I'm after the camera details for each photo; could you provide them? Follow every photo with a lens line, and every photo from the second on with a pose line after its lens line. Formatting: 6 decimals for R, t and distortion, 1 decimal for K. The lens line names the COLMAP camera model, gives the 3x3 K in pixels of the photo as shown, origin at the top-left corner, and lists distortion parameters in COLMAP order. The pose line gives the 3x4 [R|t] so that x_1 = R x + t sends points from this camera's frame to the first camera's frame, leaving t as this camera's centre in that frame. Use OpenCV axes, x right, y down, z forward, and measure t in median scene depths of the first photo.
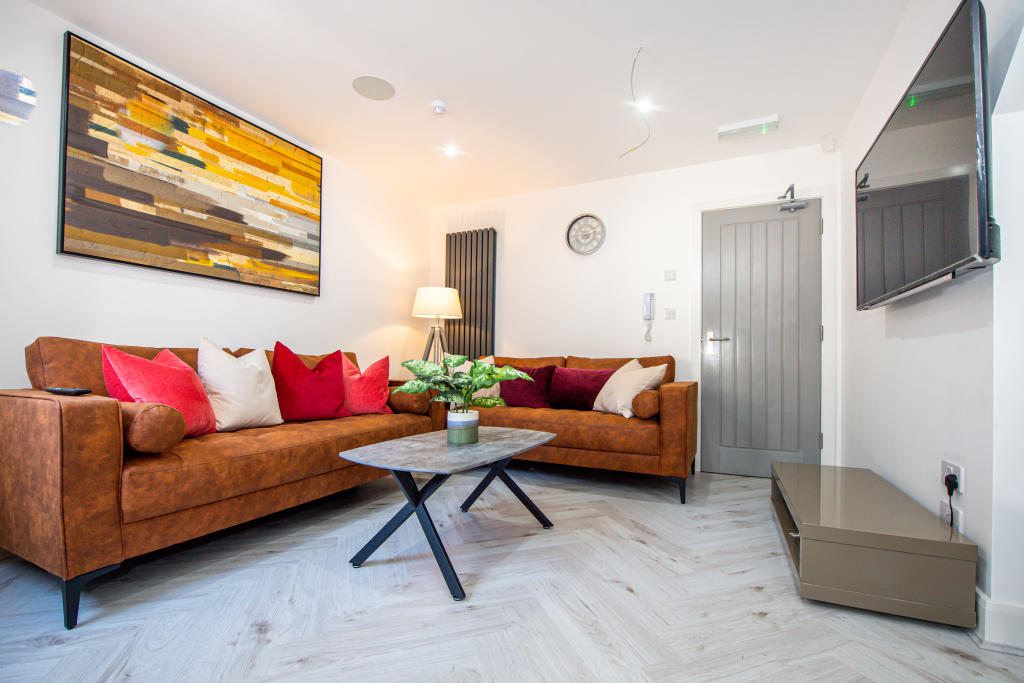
lens RADIAL K [[445.2, 0, 512.2], [0, 445.2, 354.5], [0, 0, 1]] dist [-0.001117, -0.007568]
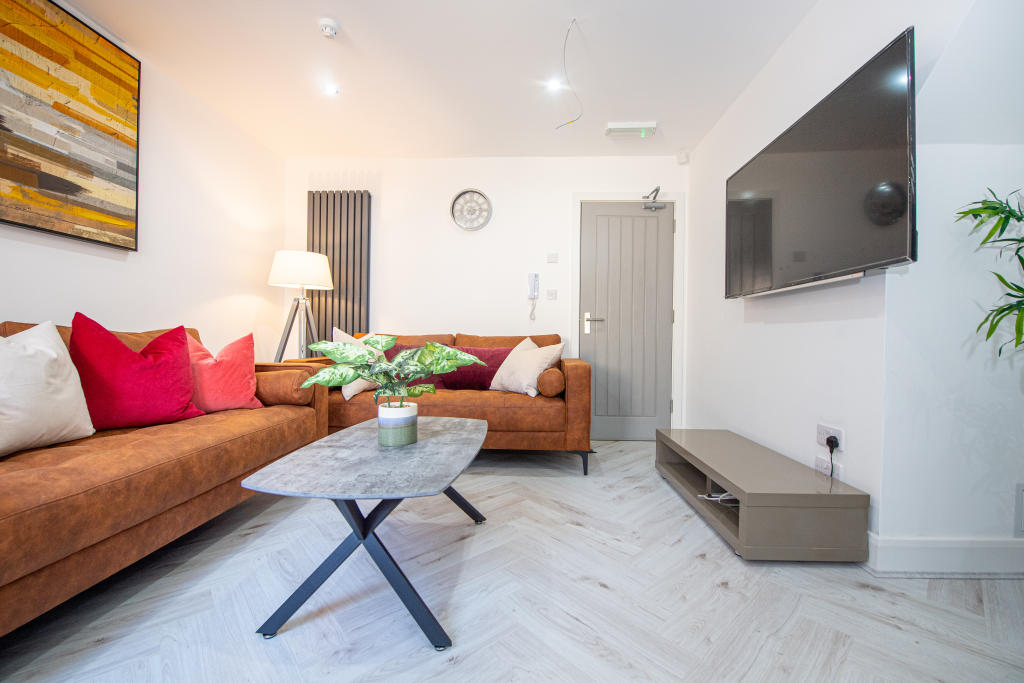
lens RADIAL K [[411.5, 0, 512.0], [0, 411.5, 341.5], [0, 0, 1]] dist [-0.011966, -0.002558]
pose [[0.921844, -0.002327, 0.387555, -0.144641], [-0.009596, 0.999538, 0.028829, -0.008554], [-0.387443, -0.030295, 0.921396, 0.164134]]
